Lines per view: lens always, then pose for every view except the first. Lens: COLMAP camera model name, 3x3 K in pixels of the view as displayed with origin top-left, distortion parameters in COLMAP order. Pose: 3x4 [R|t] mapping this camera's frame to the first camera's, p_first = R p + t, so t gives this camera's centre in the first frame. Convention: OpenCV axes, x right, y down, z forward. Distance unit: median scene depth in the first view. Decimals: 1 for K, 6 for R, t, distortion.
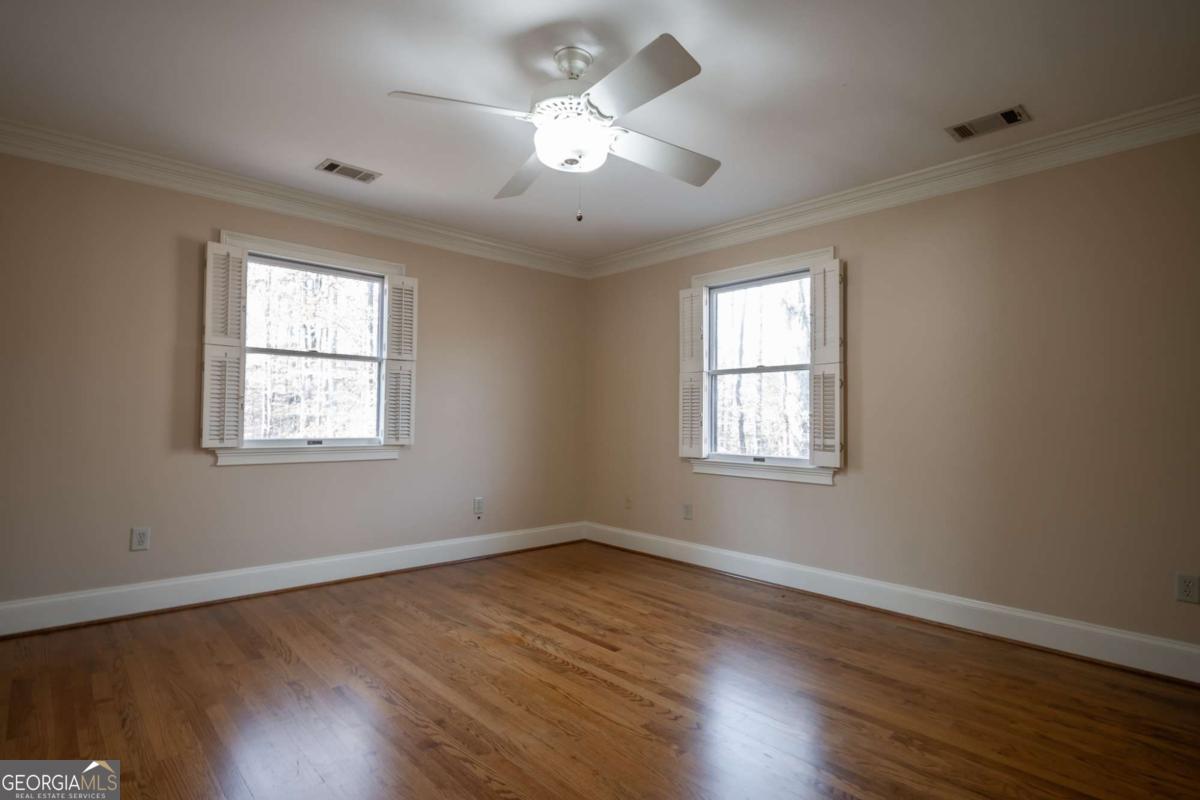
lens RADIAL K [[609.9, 0, 596.7], [0, 609.9, 400.4], [0, 0, 1]] dist [-0.001387, -0.000050]
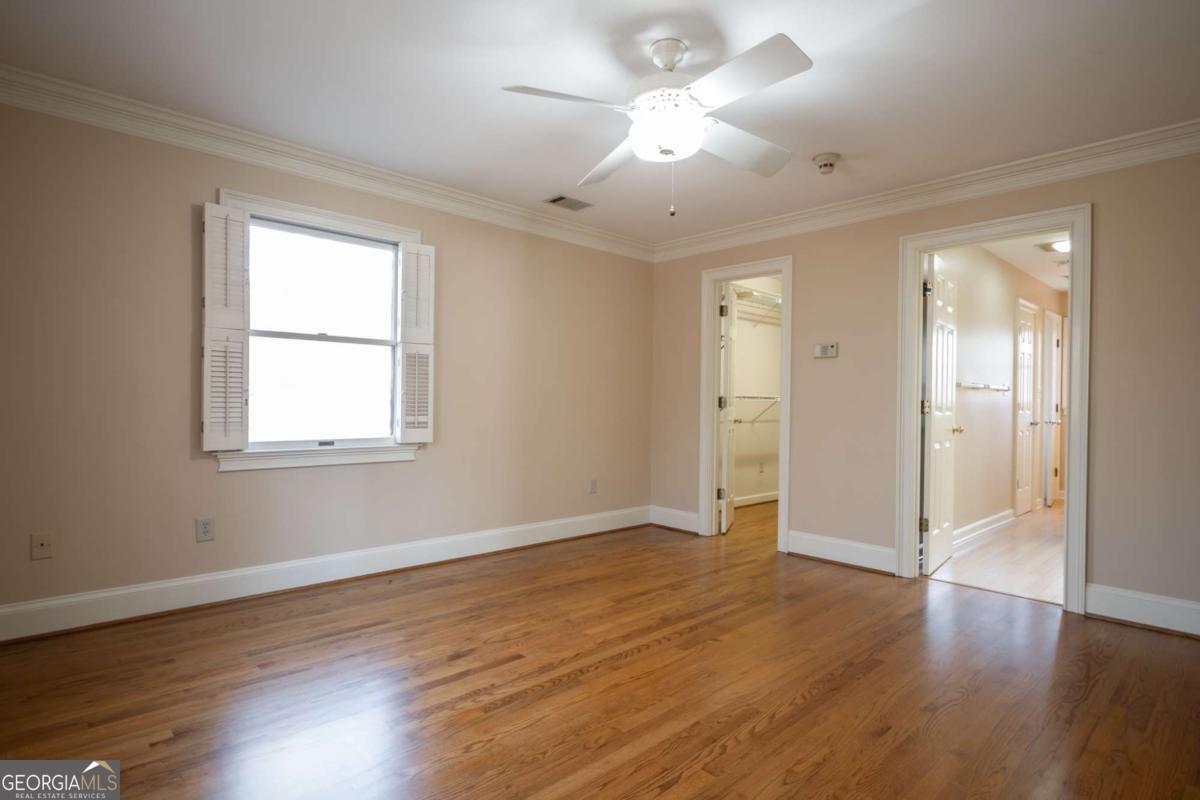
lens RADIAL K [[630.7, 0, 601.2], [0, 630.7, 400.6], [0, 0, 1]] dist [-0.002118, -0.000767]
pose [[-0.033402, -0.010708, 0.999385, -0.782009], [-0.046685, 0.998868, 0.009142, 0.013797], [-0.998351, -0.046351, -0.033864, 0.803728]]
